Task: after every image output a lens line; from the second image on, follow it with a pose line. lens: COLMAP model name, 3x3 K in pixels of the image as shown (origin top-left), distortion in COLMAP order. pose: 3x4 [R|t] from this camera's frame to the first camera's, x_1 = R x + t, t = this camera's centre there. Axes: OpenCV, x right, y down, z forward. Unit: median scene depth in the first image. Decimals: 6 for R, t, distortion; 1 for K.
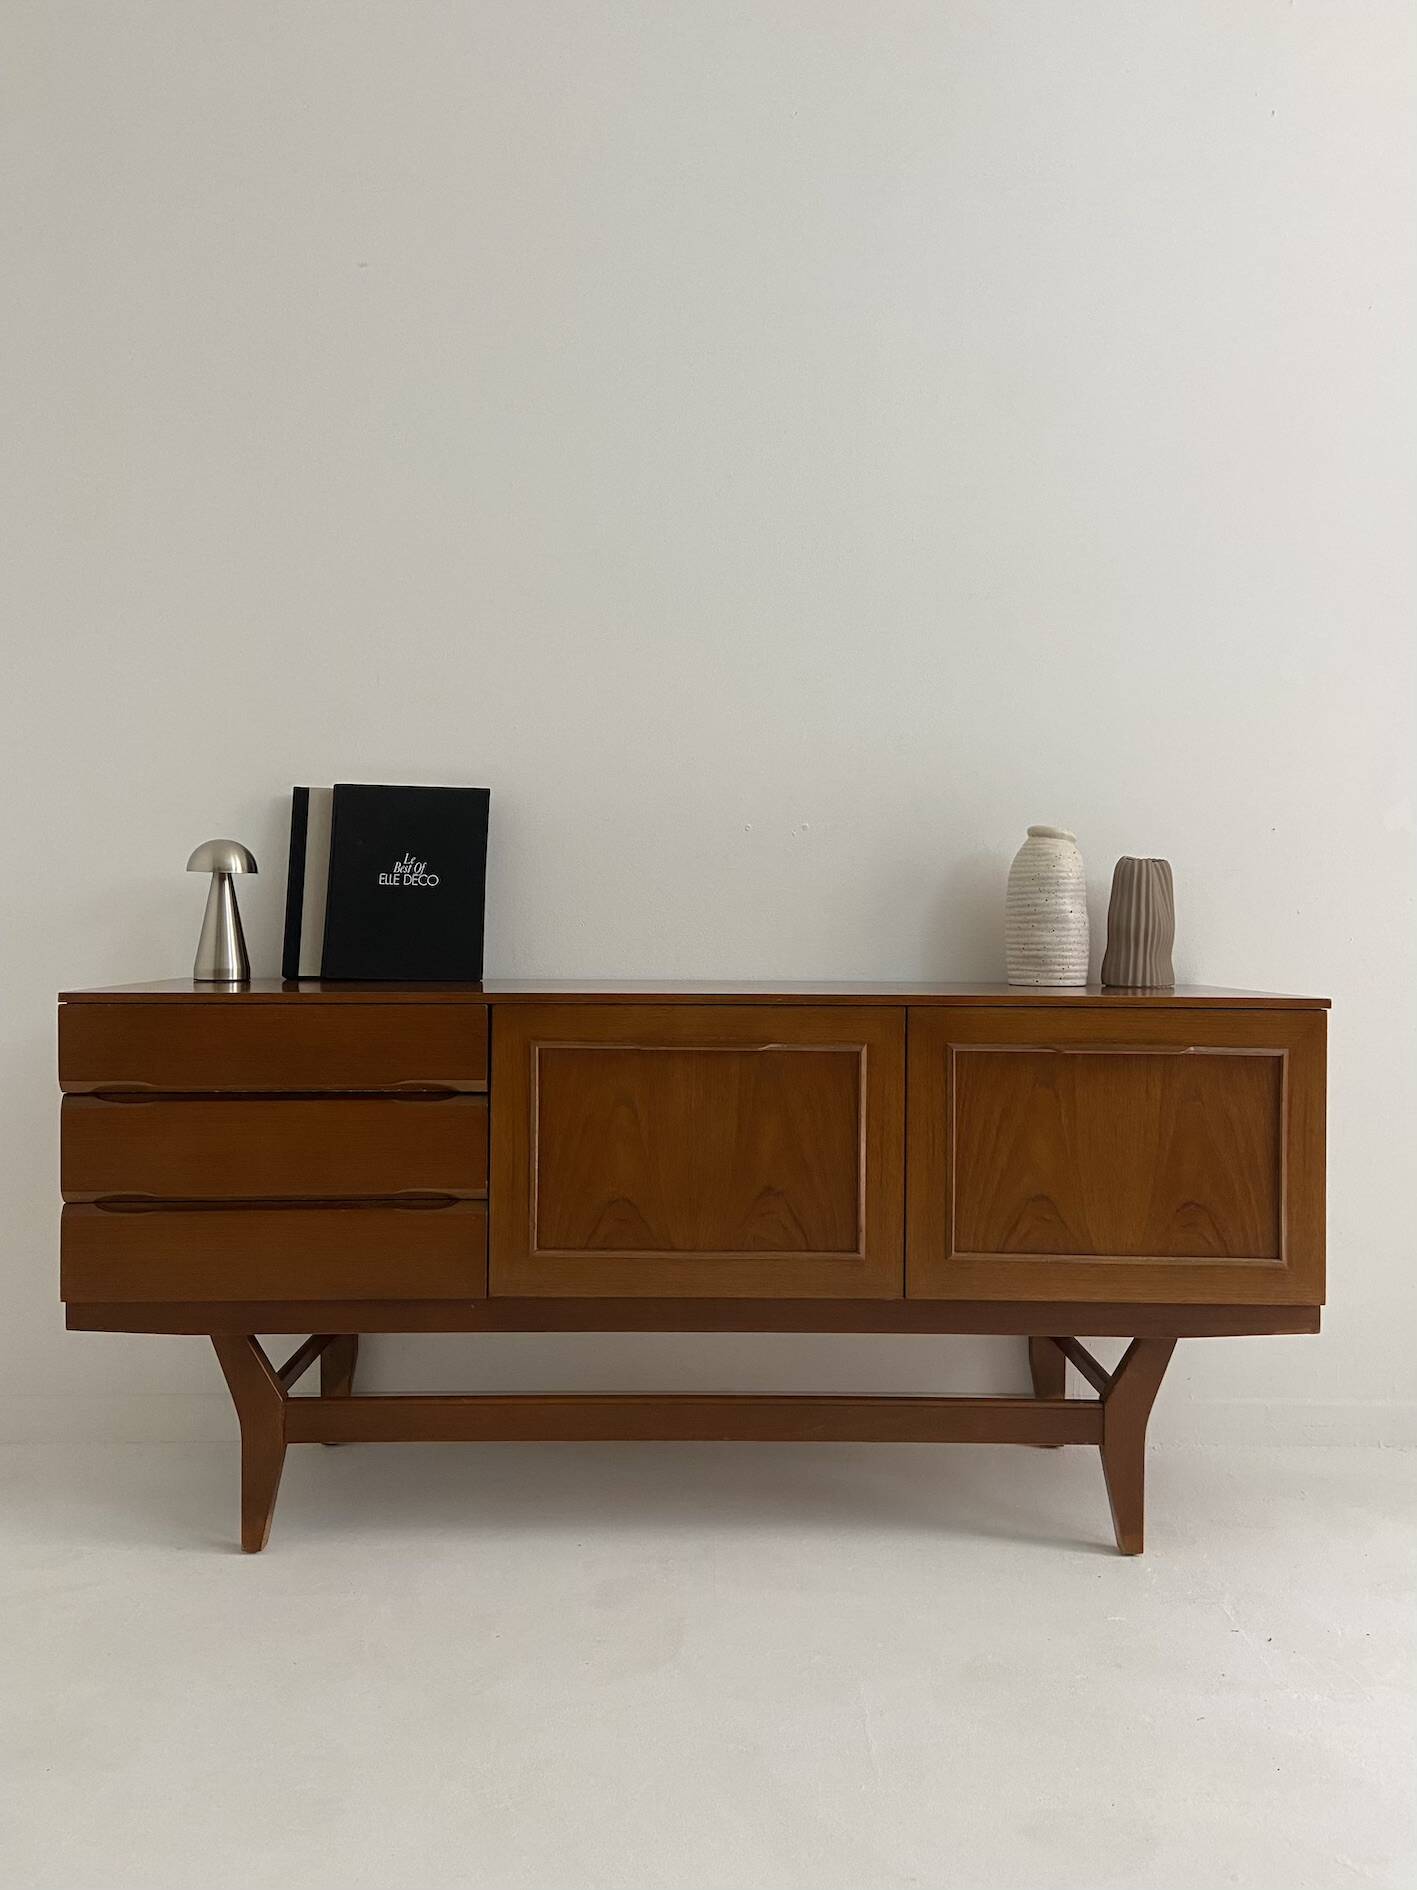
lens RADIAL K [[1424.8, 0, 707.6], [0, 1424.8, 939.9], [0, 0, 1]] dist [0.113711, -0.127719]
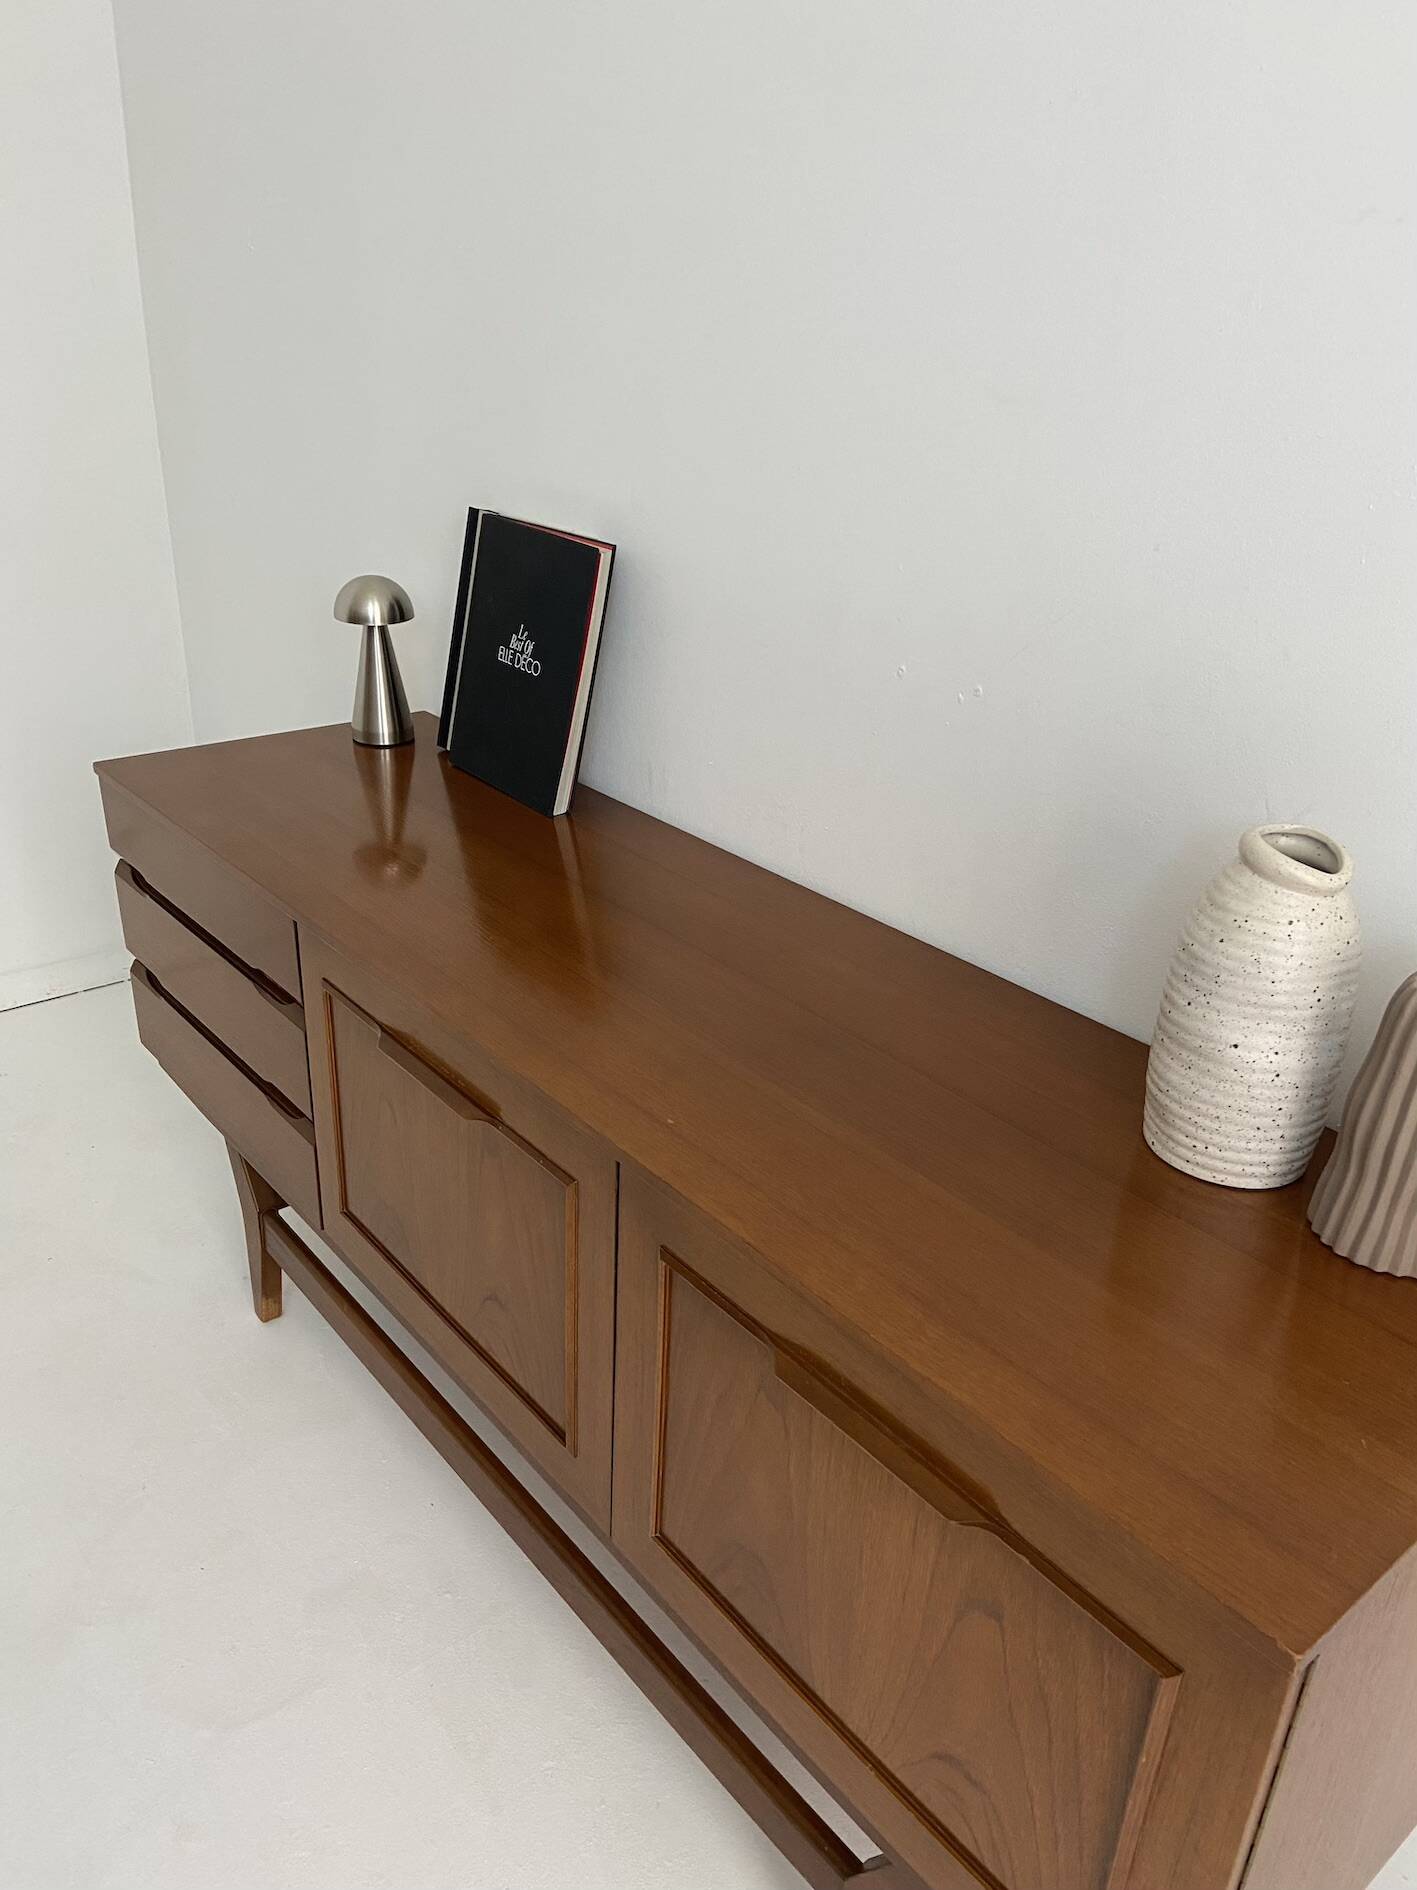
lens RADIAL K [[1424.8, 0, 712.2], [0, 1424.8, 950.0], [0, 0, 1]] dist [0.113711, -0.127719]
pose [[0.629584, 0.342772, -0.697232, 0.521390], [-0.043799, 0.911647, 0.408632, -0.257545], [0.775697, -0.226730, 0.588971, 0.699401]]
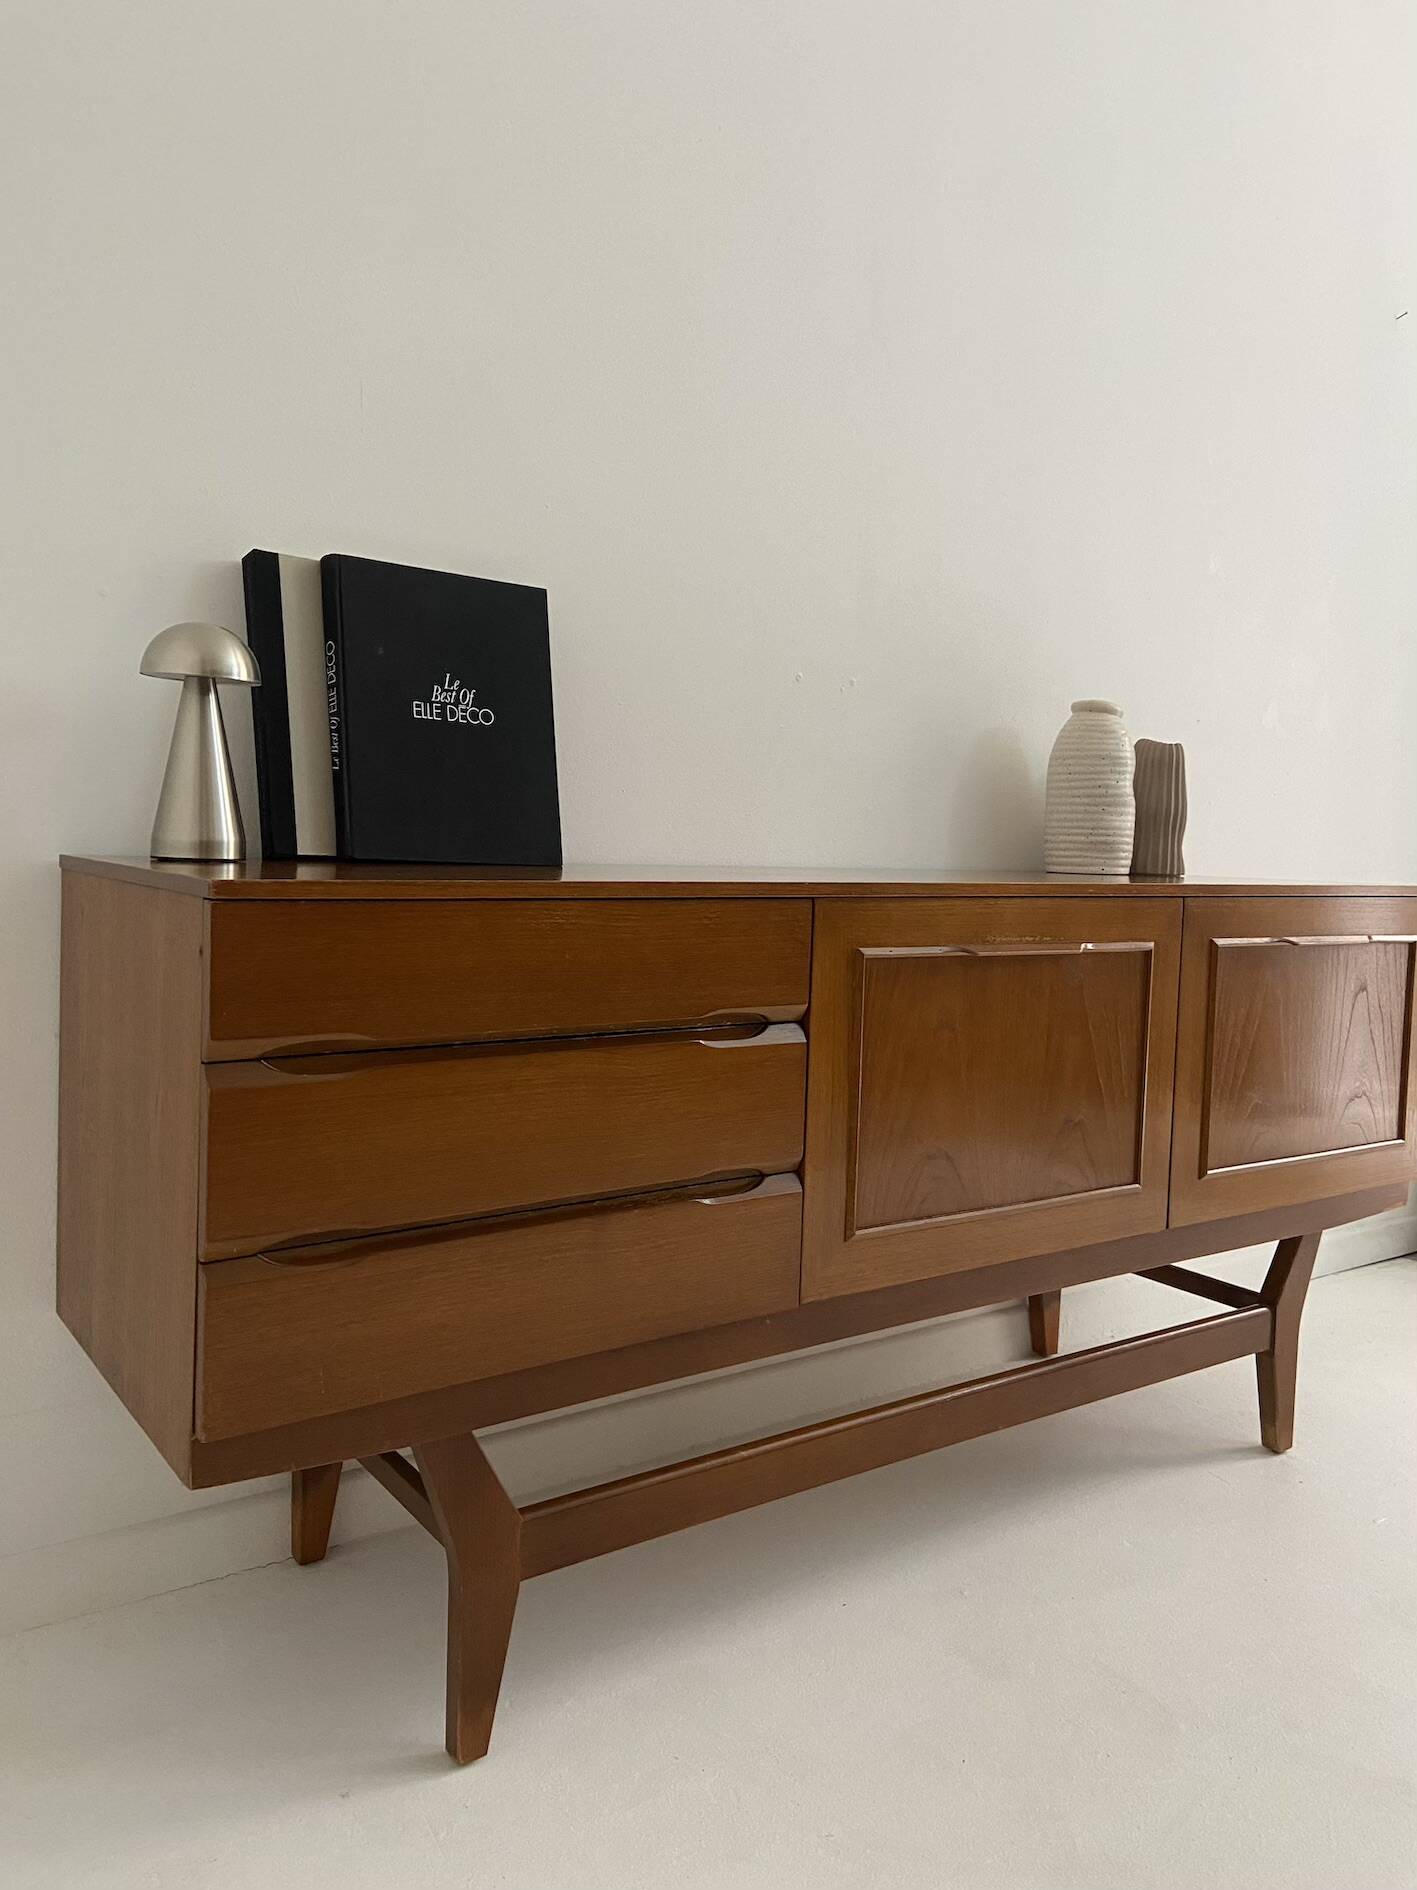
lens RADIAL K [[1424.8, 0, 711.3], [0, 1424.8, 922.1], [0, 0, 1]] dist [0.113711, -0.127719]
pose [[0.818555, -0.015703, 0.574214, -0.586038], [-0.021295, 0.998110, 0.057652, 0.016937], [-0.574033, -0.059419, 0.816673, 0.441289]]
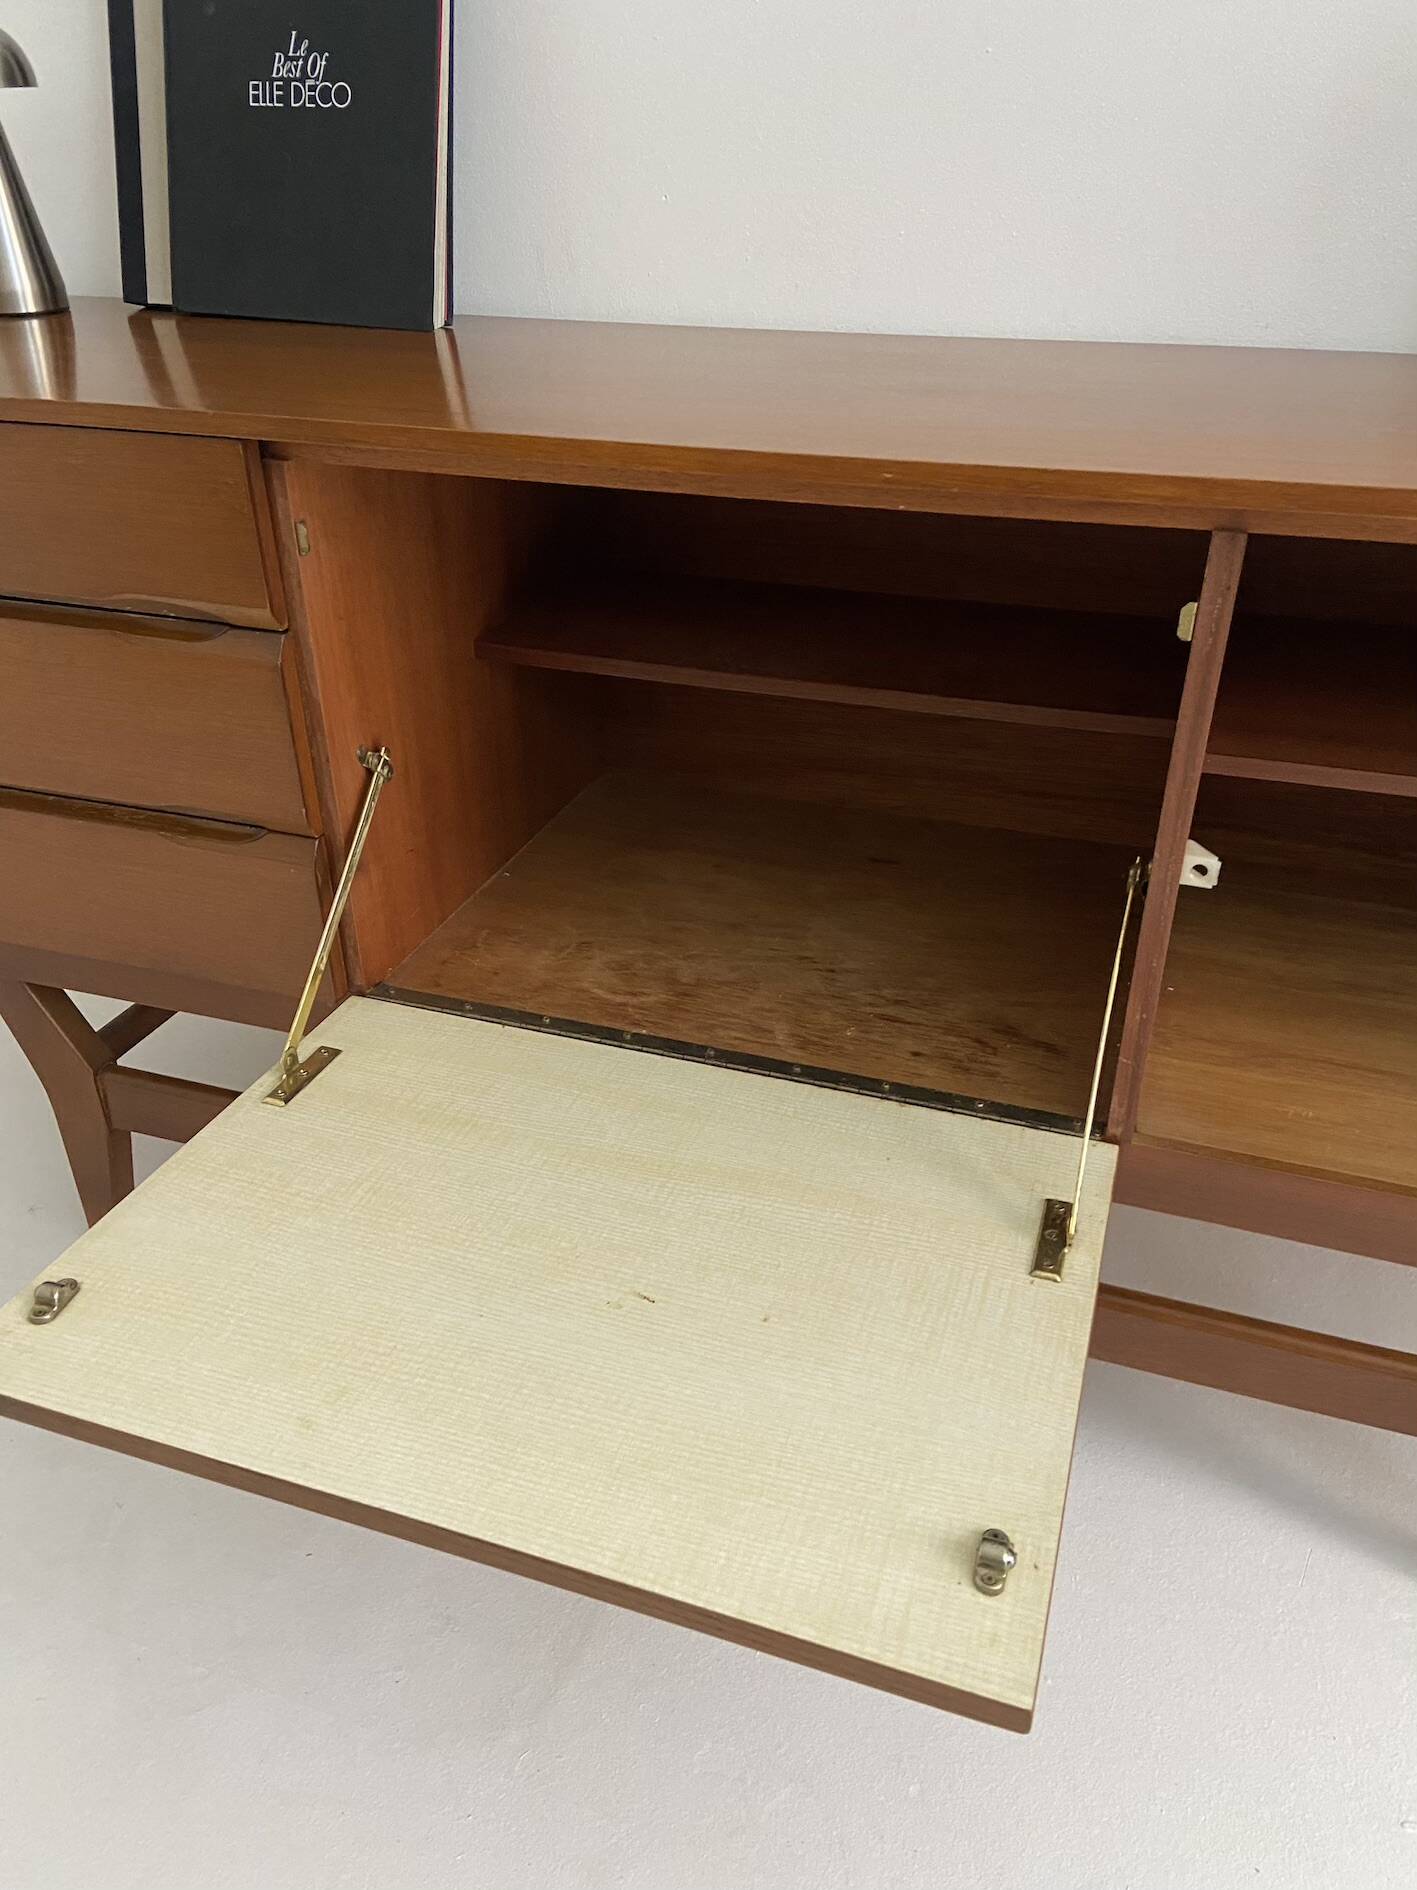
lens RADIAL K [[1424.8, 0, 711.0], [0, 1424.8, 936.5], [0, 0, 1]] dist [0.113711, -0.127719]
pose [[0.941541, 0.157835, -0.297637, 0.138151], [0.004279, 0.877791, 0.479024, -0.032922], [0.336870, -0.452294, 0.825802, 0.595166]]
